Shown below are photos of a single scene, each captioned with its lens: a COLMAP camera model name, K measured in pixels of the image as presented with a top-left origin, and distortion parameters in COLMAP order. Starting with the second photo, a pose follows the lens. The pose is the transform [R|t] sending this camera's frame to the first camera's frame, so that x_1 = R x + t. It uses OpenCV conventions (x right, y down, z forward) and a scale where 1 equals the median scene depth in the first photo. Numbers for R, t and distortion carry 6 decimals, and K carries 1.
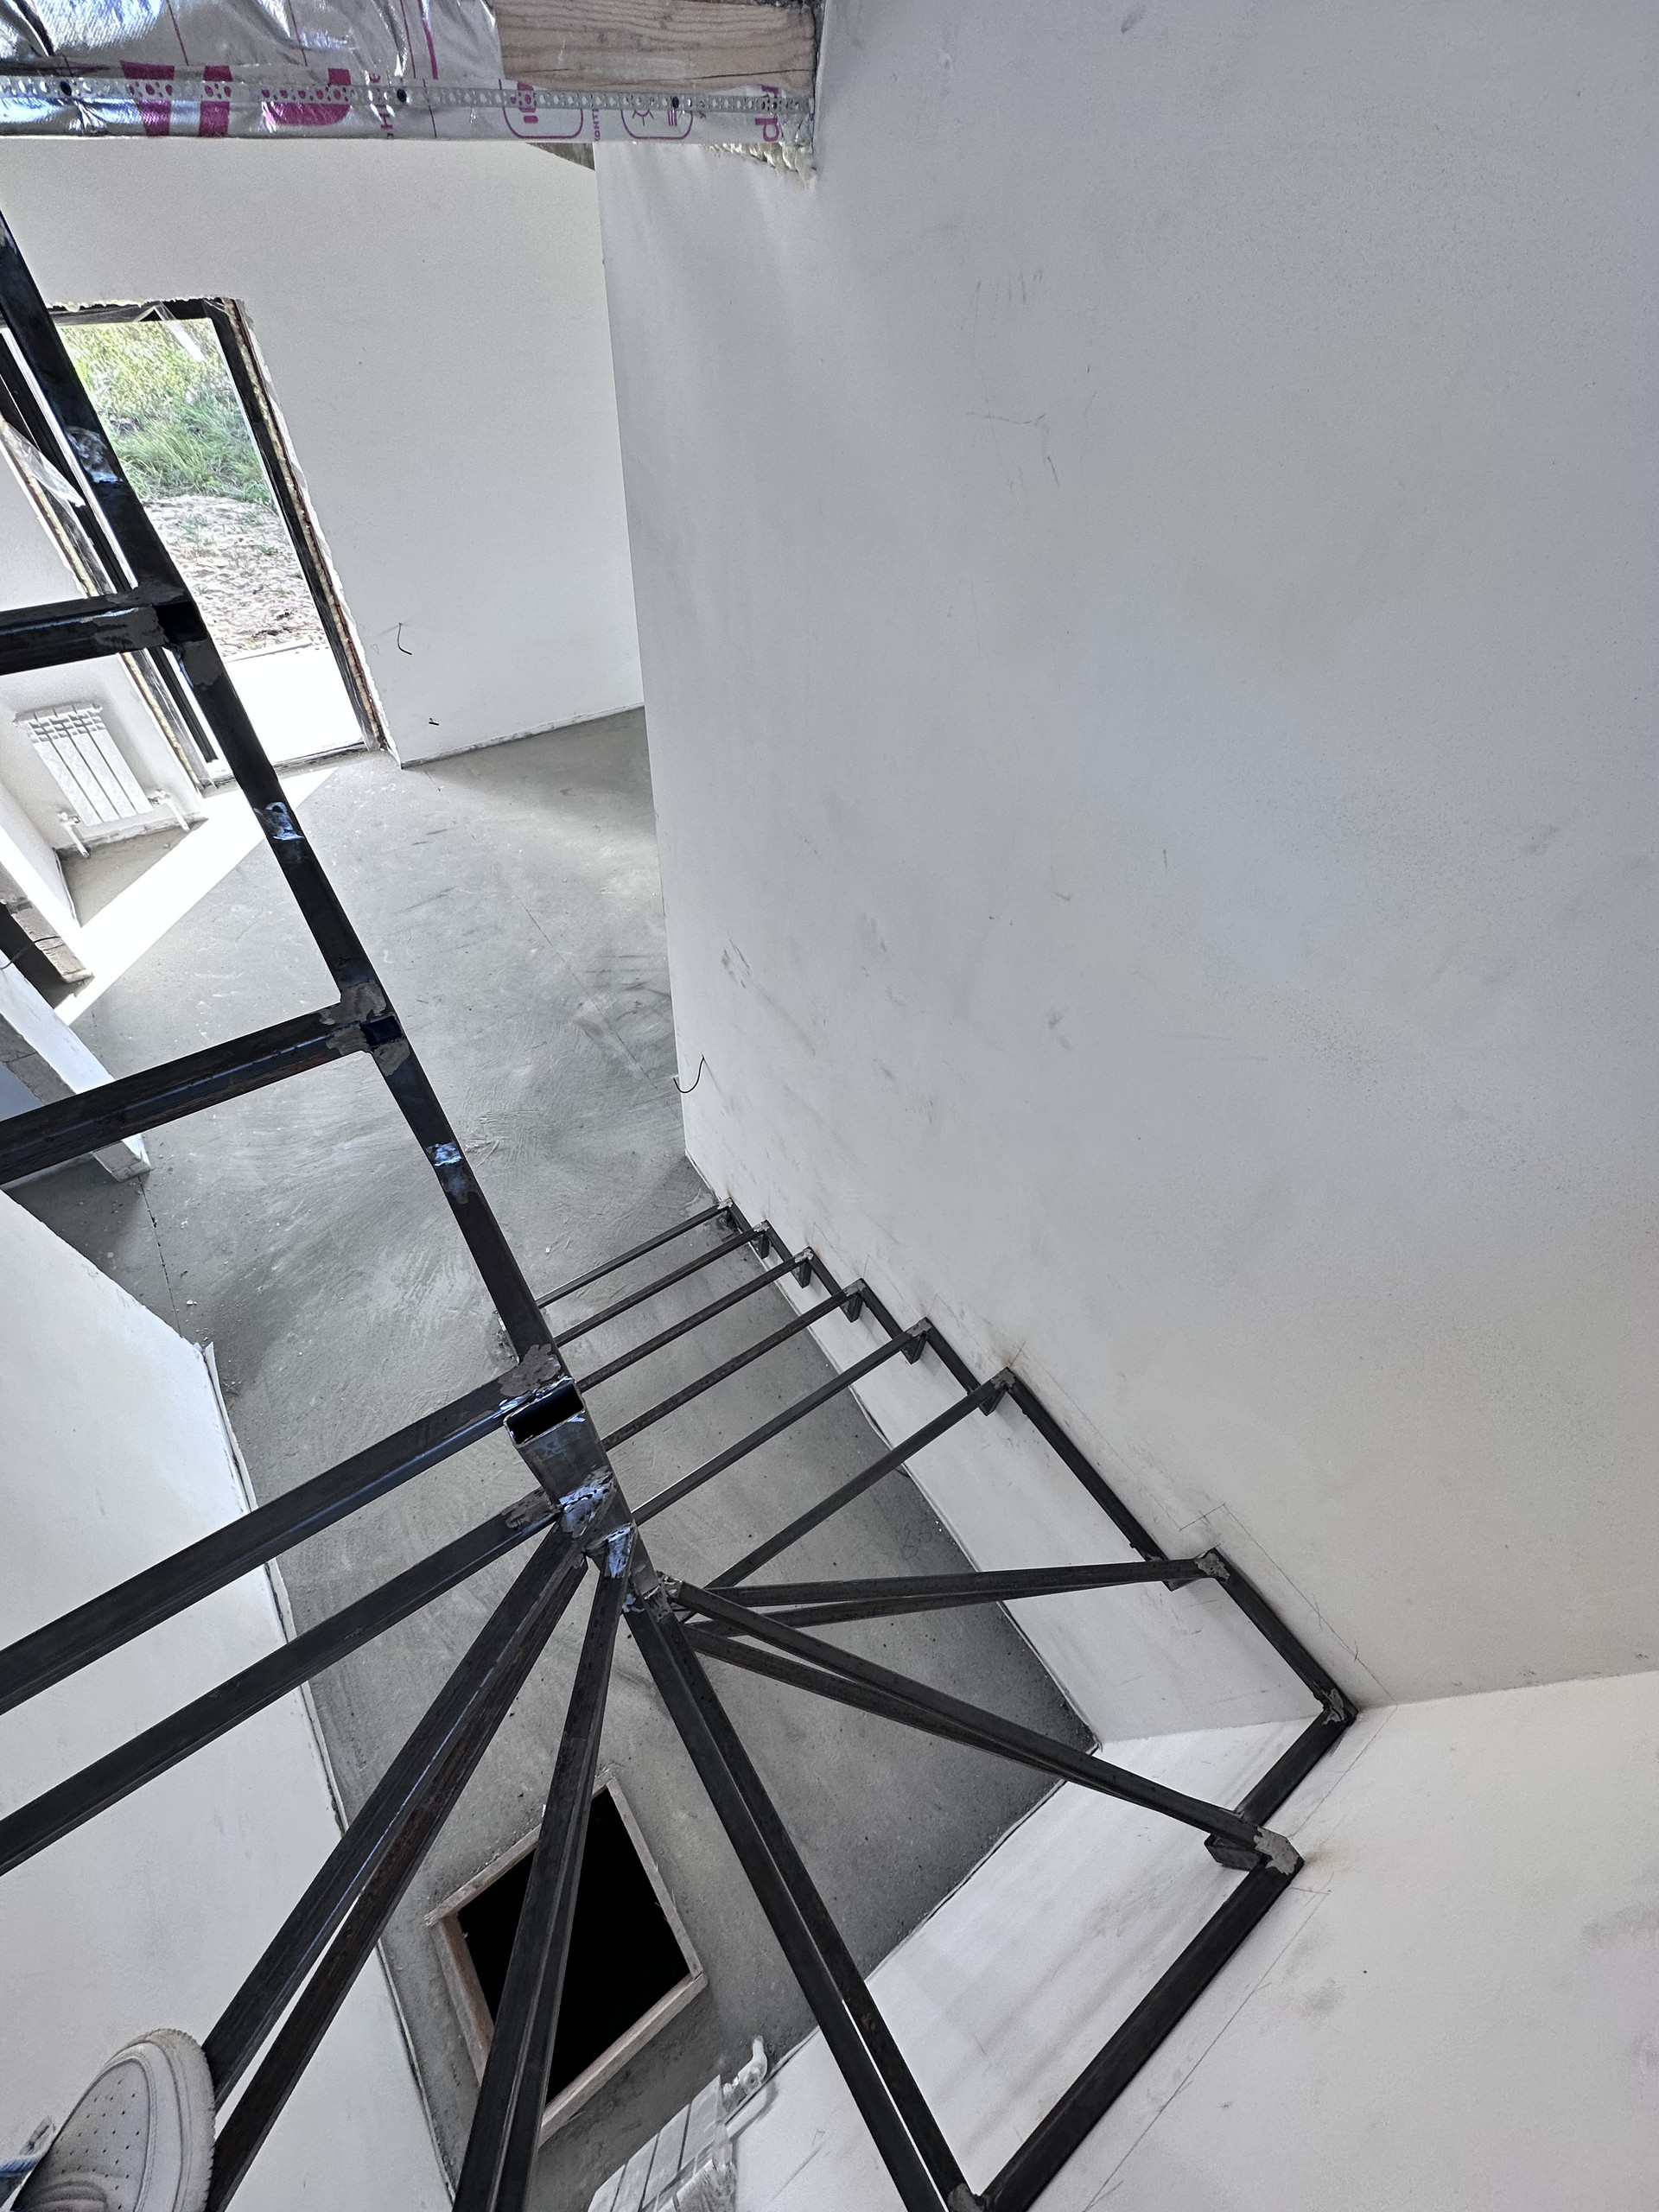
lens RADIAL K [[892.9, 0, 829.5], [0, 892.9, 1106.0], [0, 0, 1]] dist [-0.000965, -0.000070]
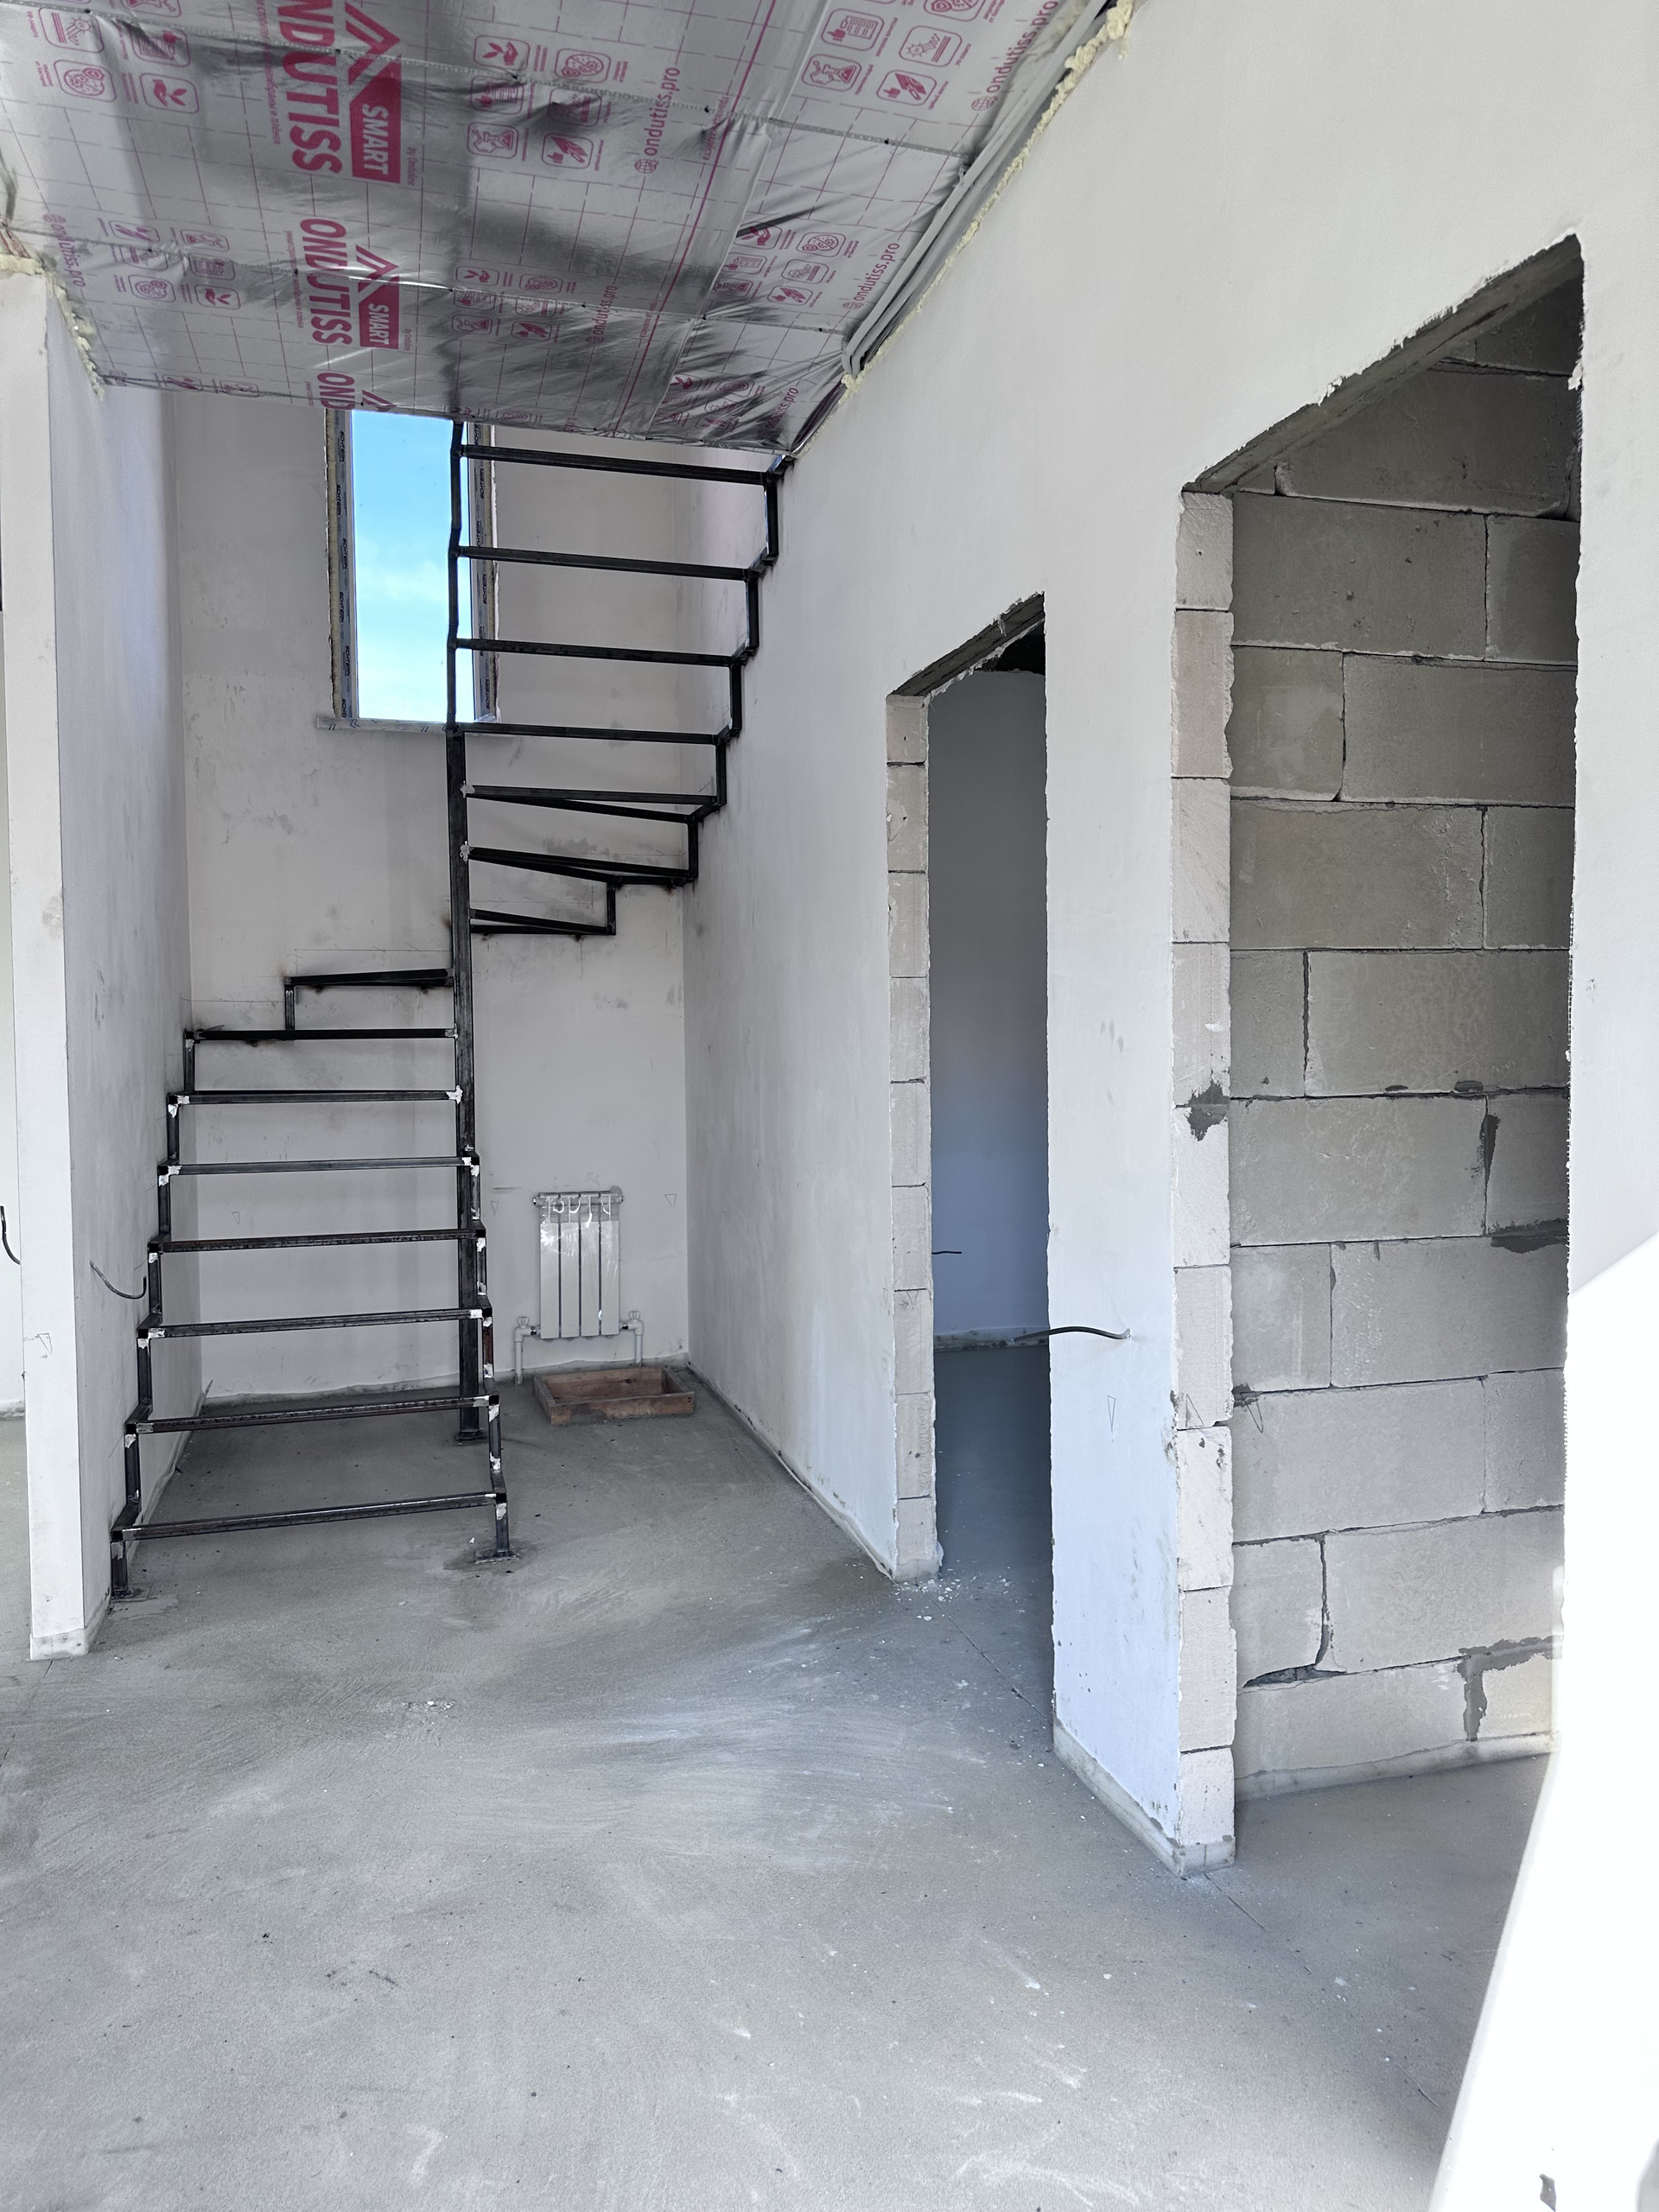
lens RADIAL K [[1549.4, 0, 829.5], [0, 1549.4, 1106.0], [0, 0, 1]] dist [0.000534, 0.000674]
pose [[-0.947399, -0.078500, 0.310279, -0.842707], [0.210370, 0.577882, 0.788541, -0.764332], [-0.241205, 0.812336, -0.530971, 1.142195]]
